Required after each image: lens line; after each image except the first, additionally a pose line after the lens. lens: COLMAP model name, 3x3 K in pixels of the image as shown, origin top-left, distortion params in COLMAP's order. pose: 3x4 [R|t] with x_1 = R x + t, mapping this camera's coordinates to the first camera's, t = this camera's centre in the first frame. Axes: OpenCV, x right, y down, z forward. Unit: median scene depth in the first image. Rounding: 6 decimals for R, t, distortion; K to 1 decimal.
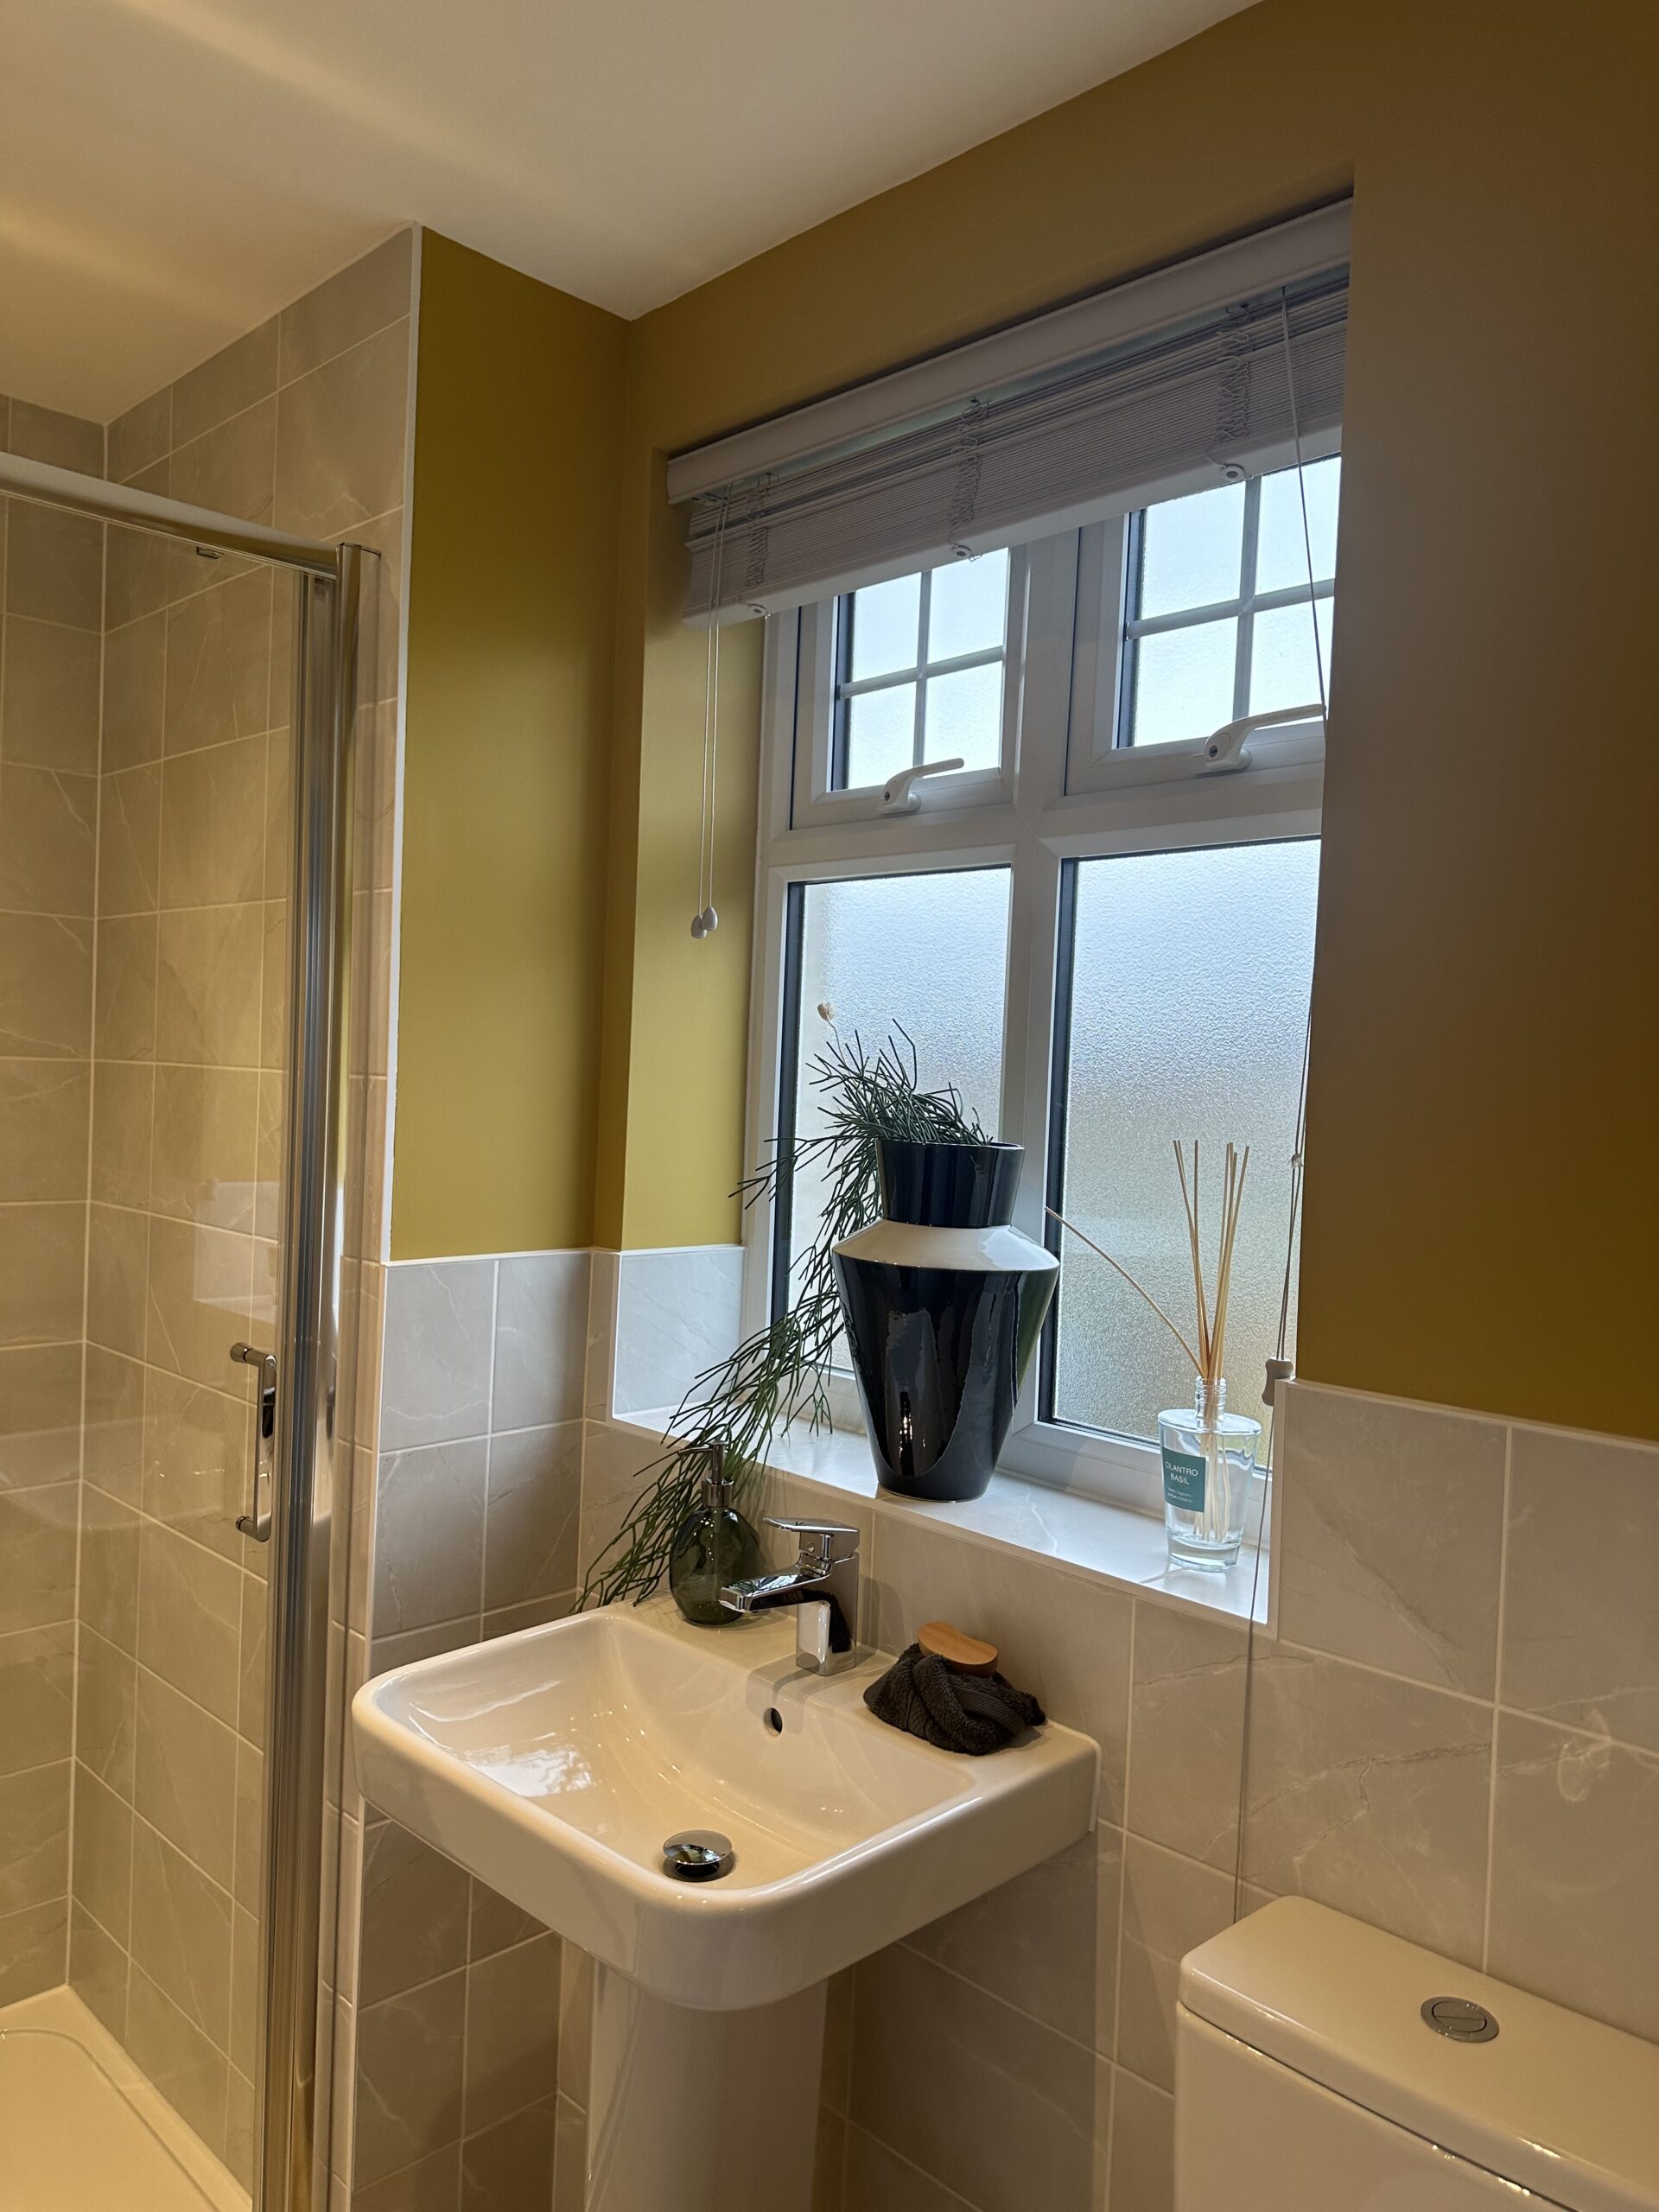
lens RADIAL K [[1555.0, 0, 829.5], [0, 1555.0, 1106.0], [0, 0, 1]] dist [0.000597, -0.082759]
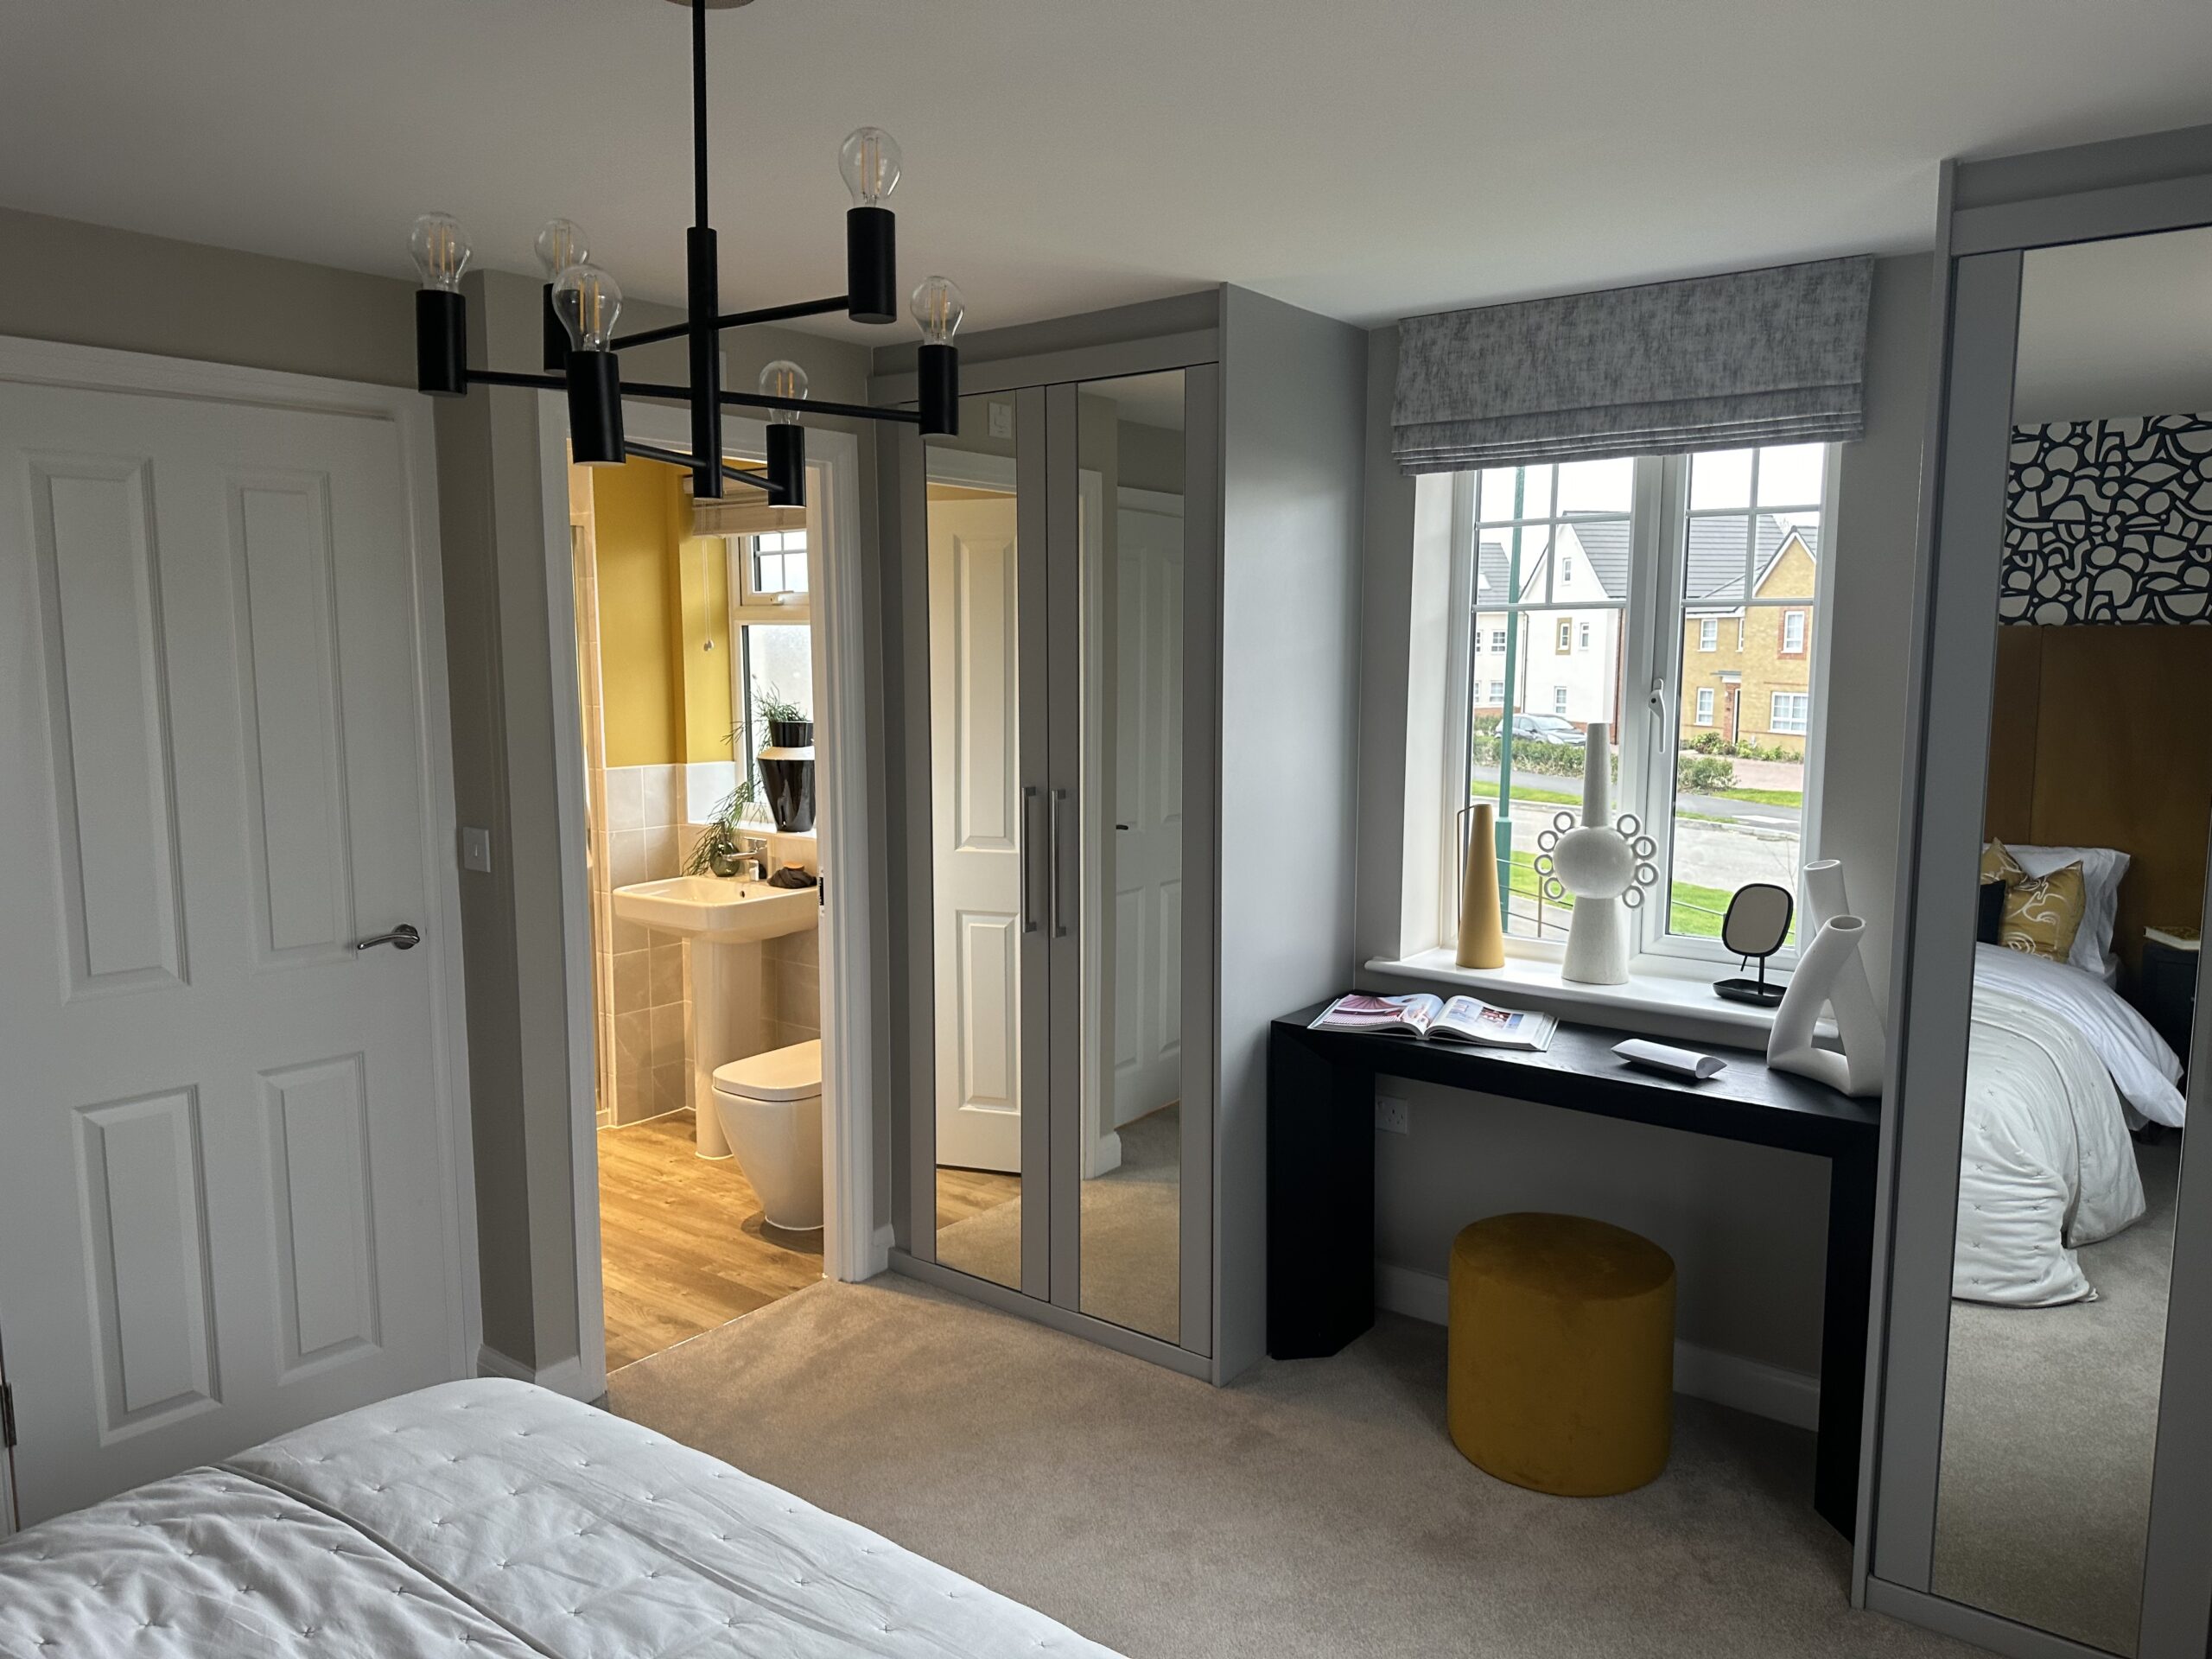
lens RADIAL K [[1539.0, 0, 1106.0], [0, 1539.0, 829.5], [0, 0, 1]] dist [0.036507, -0.079618]
pose [[0.990791, -0.059321, 0.121718, 0.294083], [0.047498, 0.994068, 0.097838, -0.031039], [-0.126799, -0.091156, 0.987731, -2.033710]]
